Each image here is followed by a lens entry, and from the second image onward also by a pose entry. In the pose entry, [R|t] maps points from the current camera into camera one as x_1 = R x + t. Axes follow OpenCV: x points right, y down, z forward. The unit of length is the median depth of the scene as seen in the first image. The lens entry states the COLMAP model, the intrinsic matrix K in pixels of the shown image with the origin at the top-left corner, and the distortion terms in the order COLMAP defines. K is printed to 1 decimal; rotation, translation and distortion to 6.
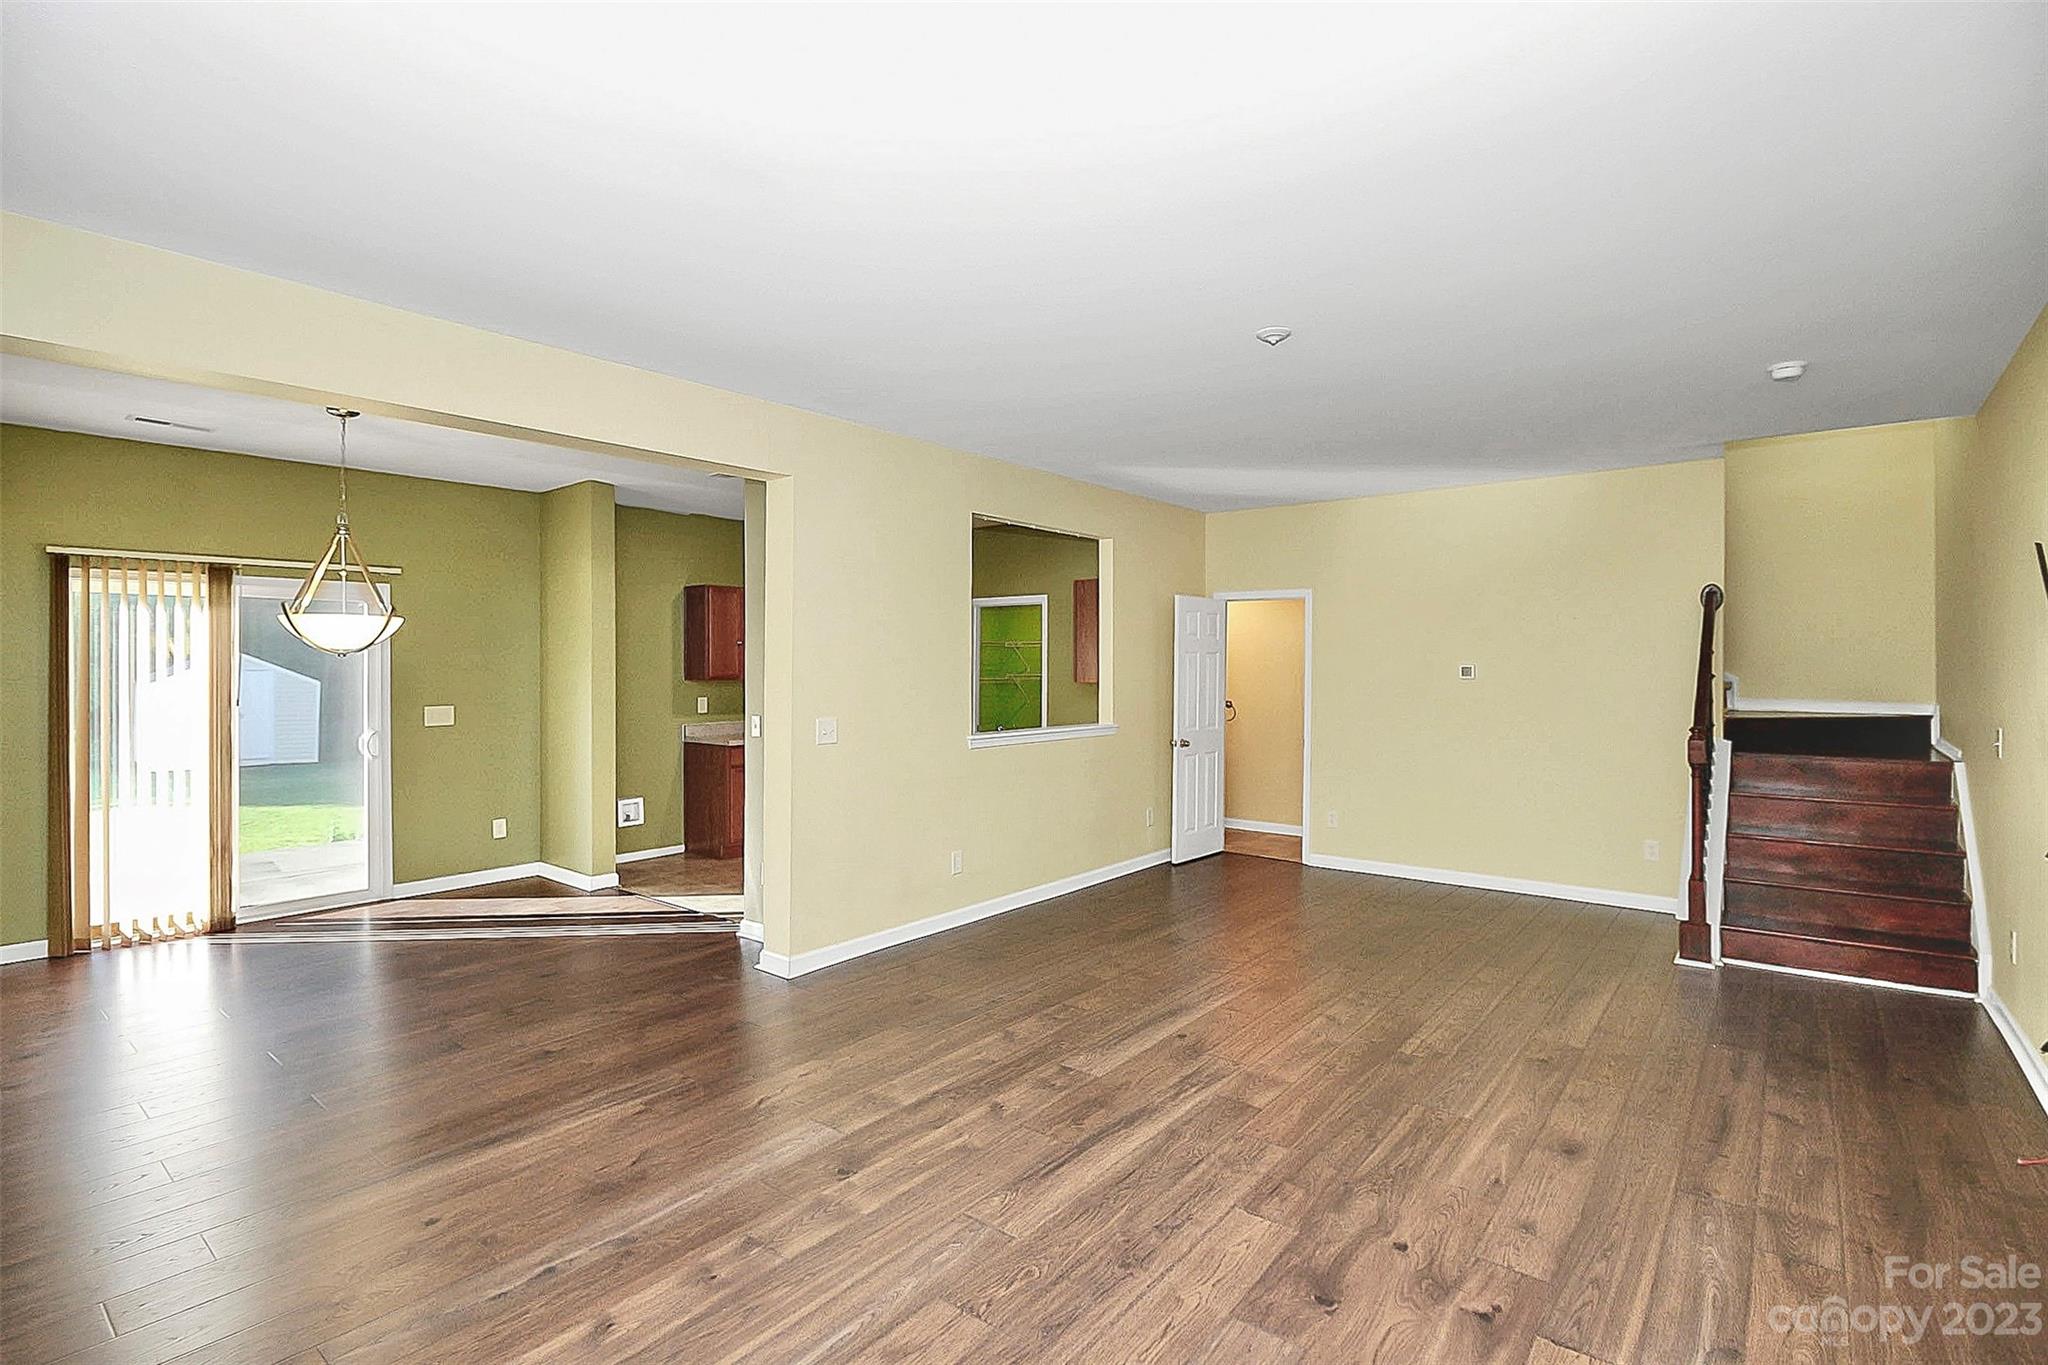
lens RADIAL K [[970.7, 0, 1033.0], [0, 970.7, 663.8], [0, 0, 1]] dist [0.001234, -0.012355]
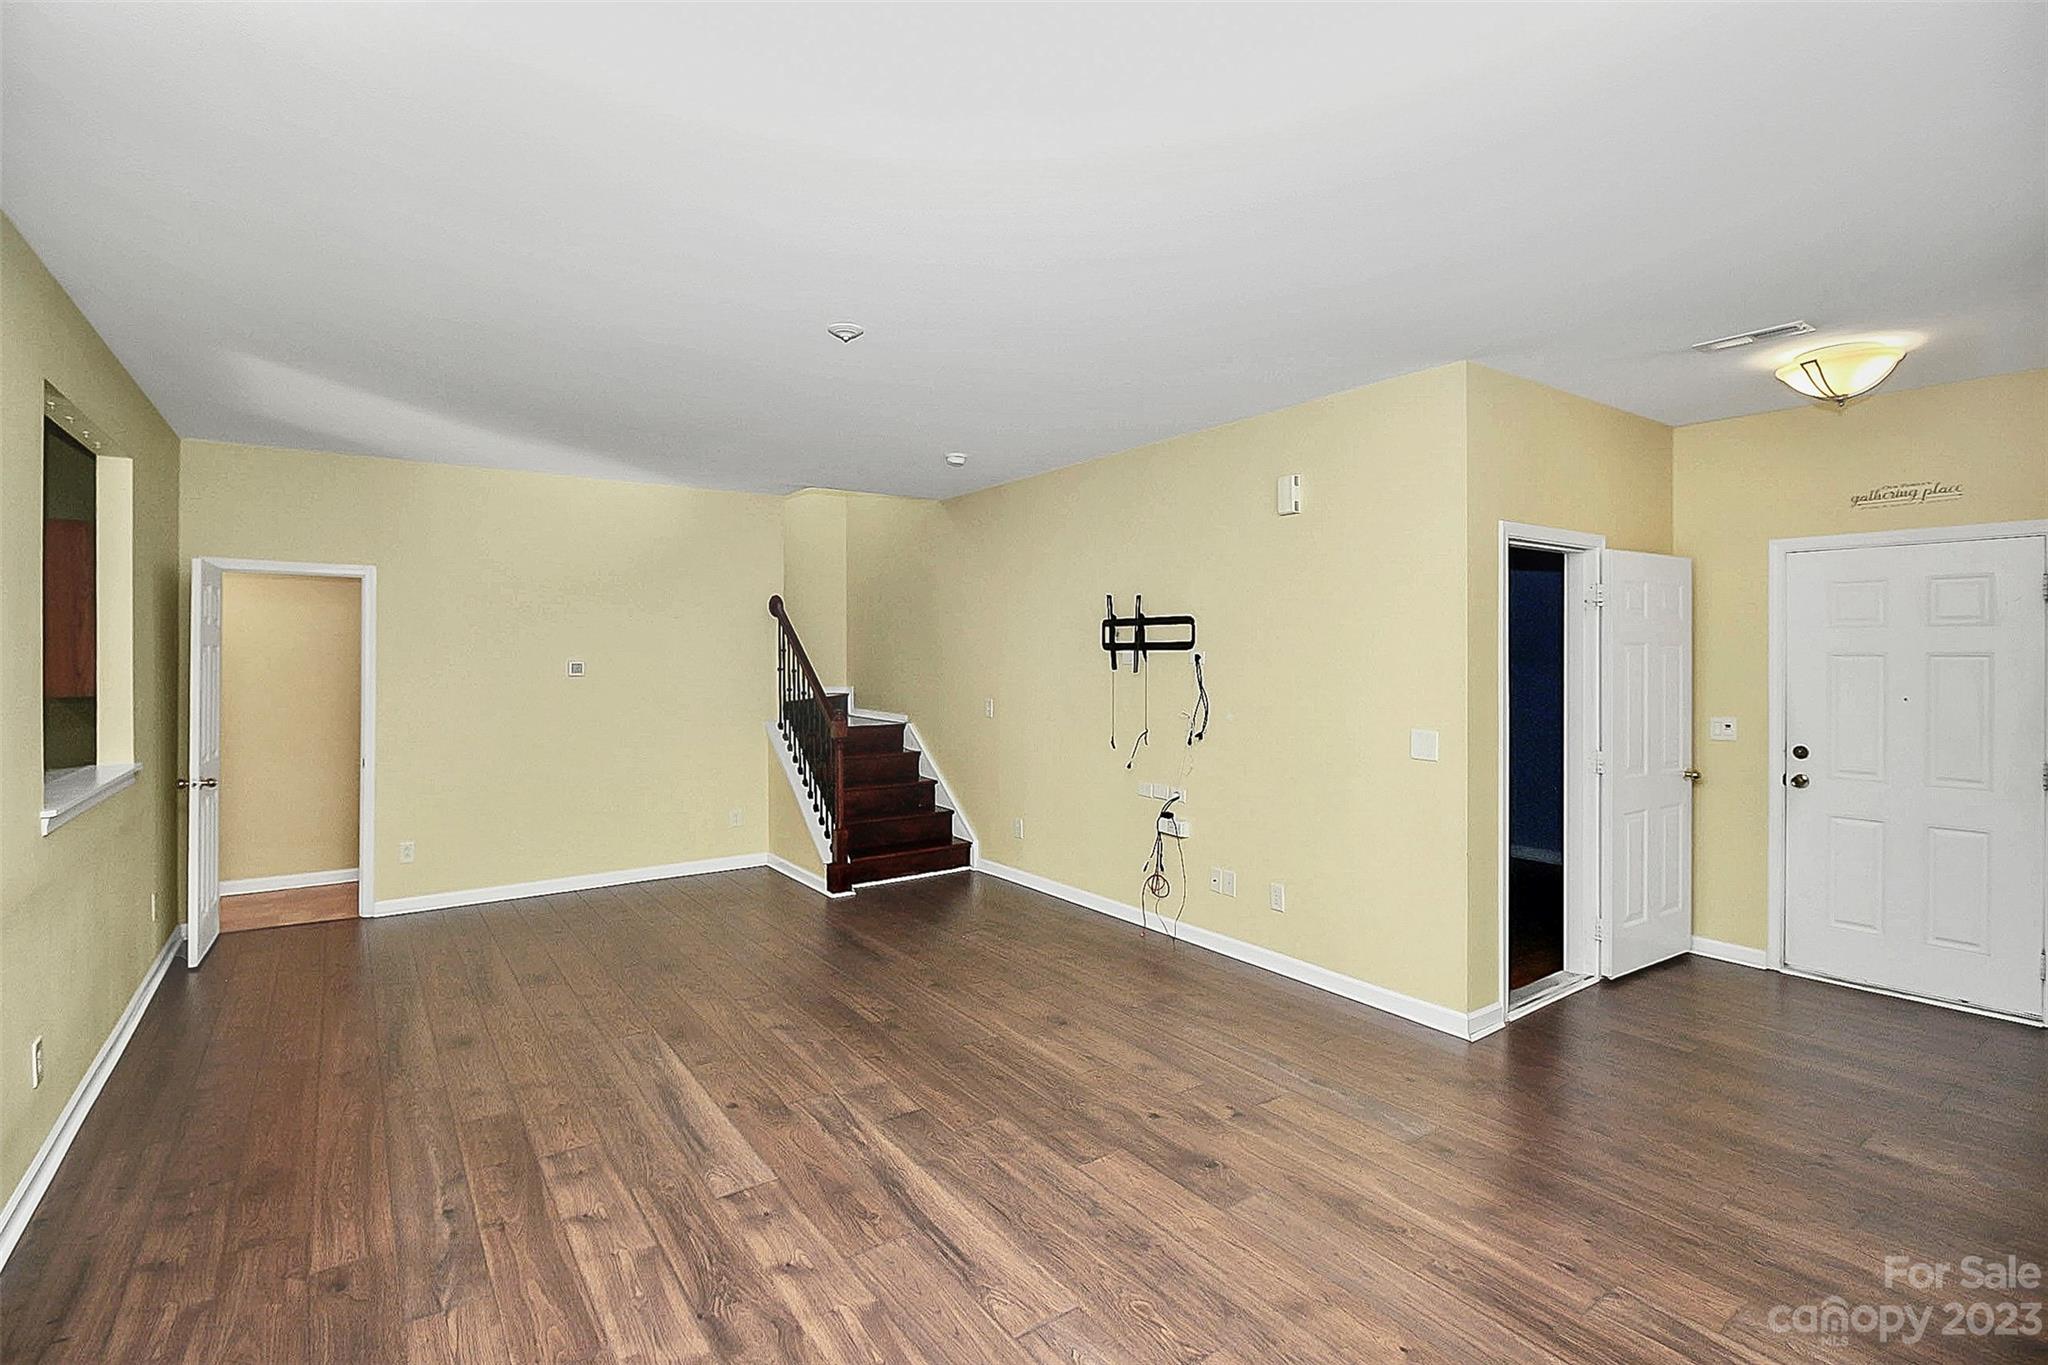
lens RADIAL K [[953.2, 0, 1025.3], [0, 953.2, 659.0], [0, 0, 1]] dist [0.001140, -0.012639]
pose [[0.277712, -0.009864, 0.960614, -0.692275], [-0.000943, 0.999944, 0.010541, -0.023951], [-0.960664, -0.003833, 0.277687, 0.620893]]
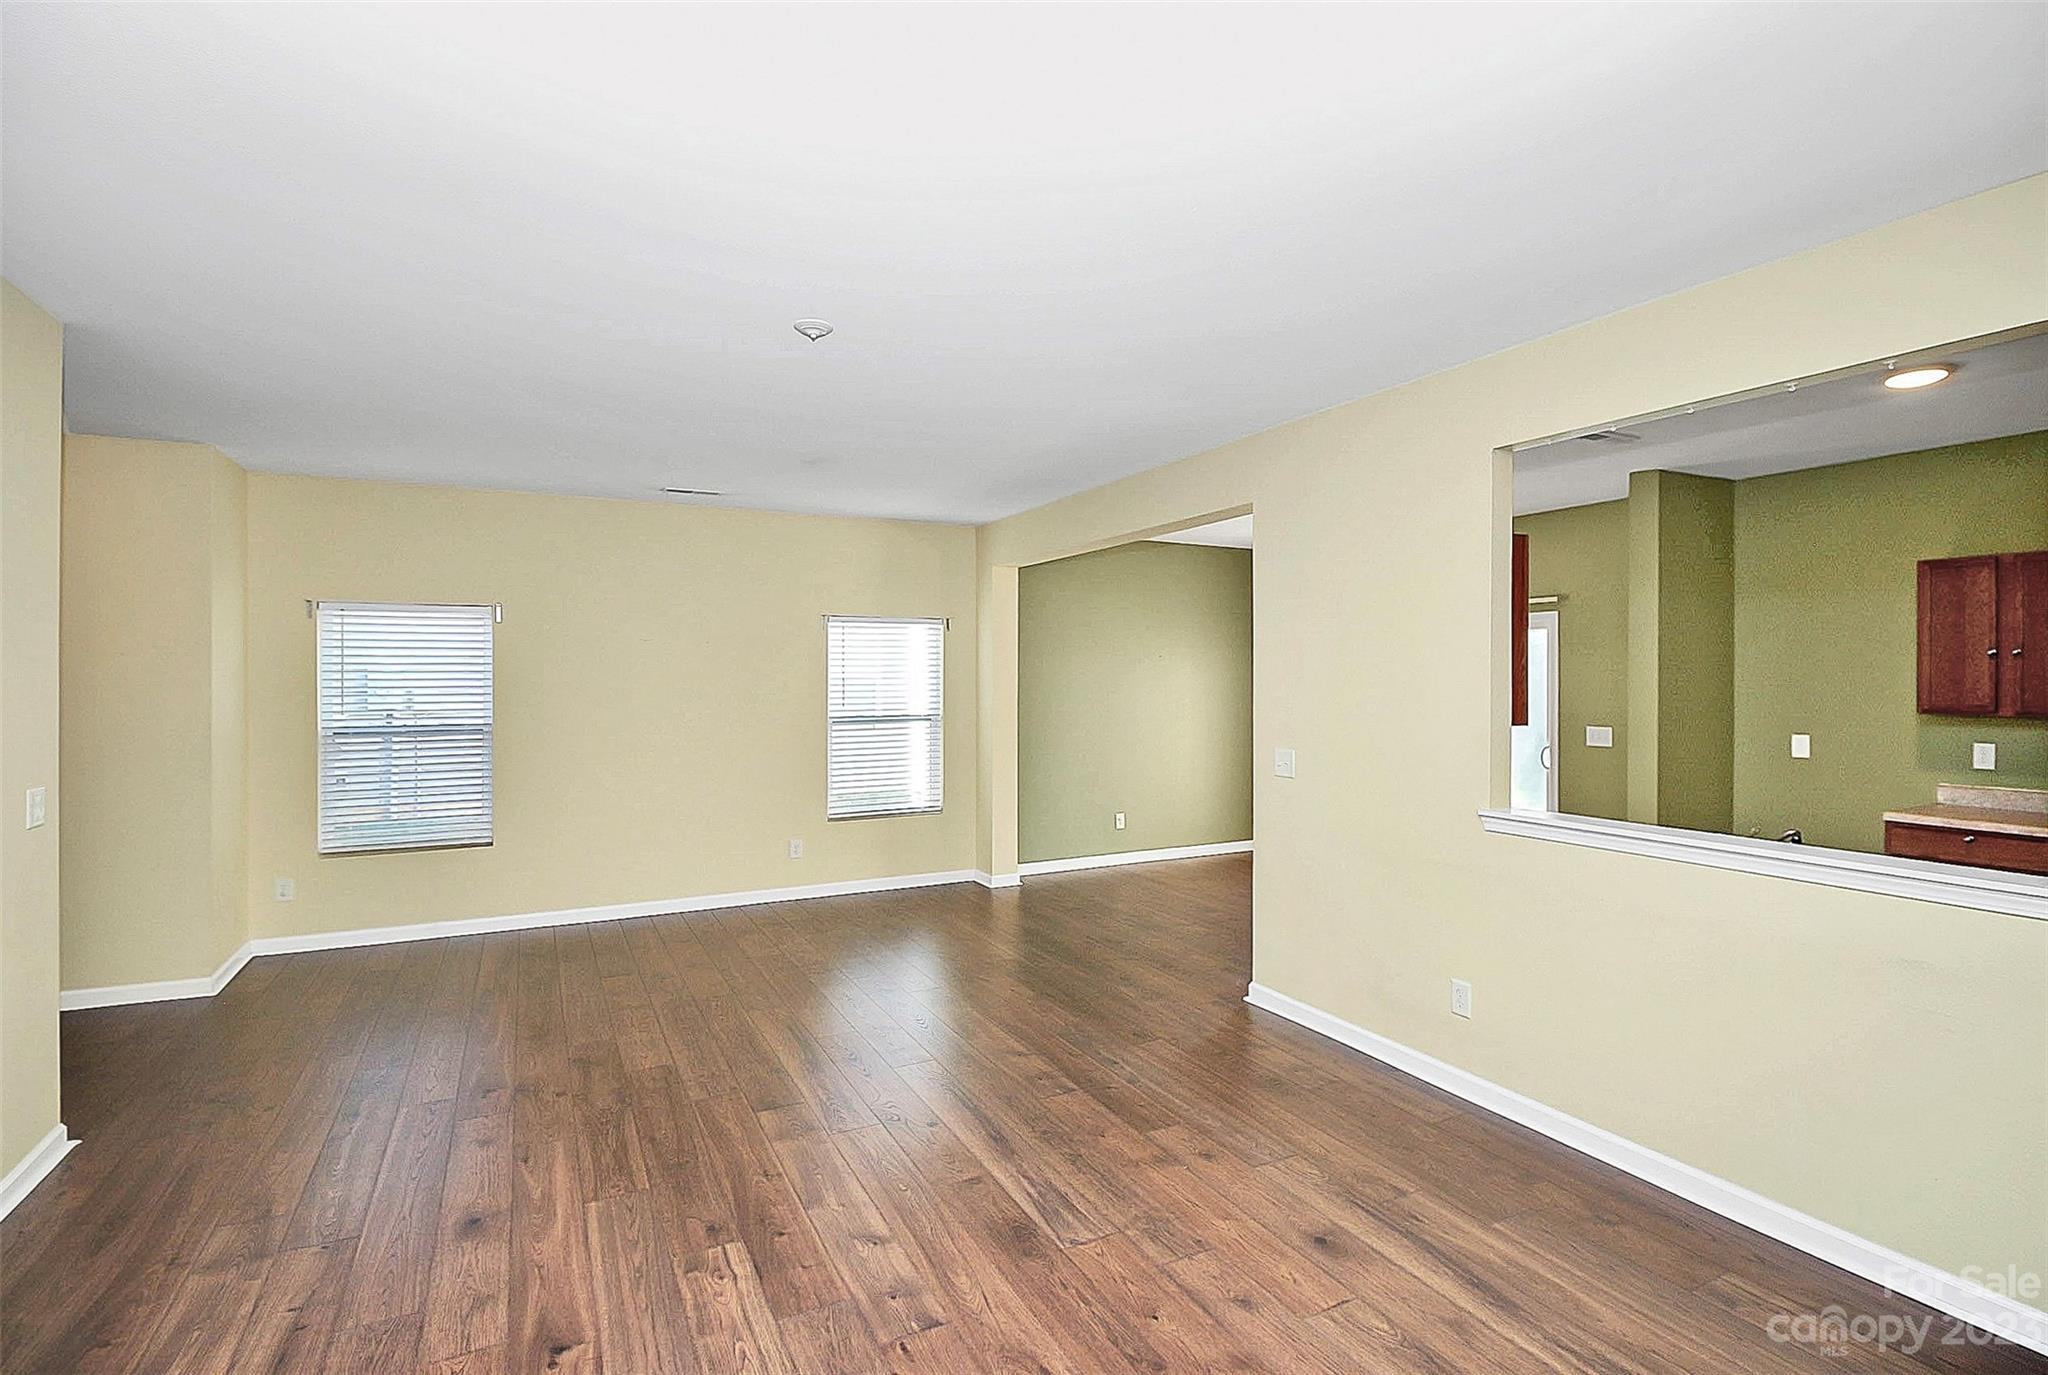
lens RADIAL K [[968.7, 0, 1021.8], [0, 968.7, 654.5], [0, 0, 1]] dist [-0.004291, -0.001157]
pose [[-0.418576, -0.022946, -0.907892, 1.091790], [0.002921, 0.999642, -0.026611, -0.015138], [0.908177, -0.013791, -0.418359, 1.721551]]
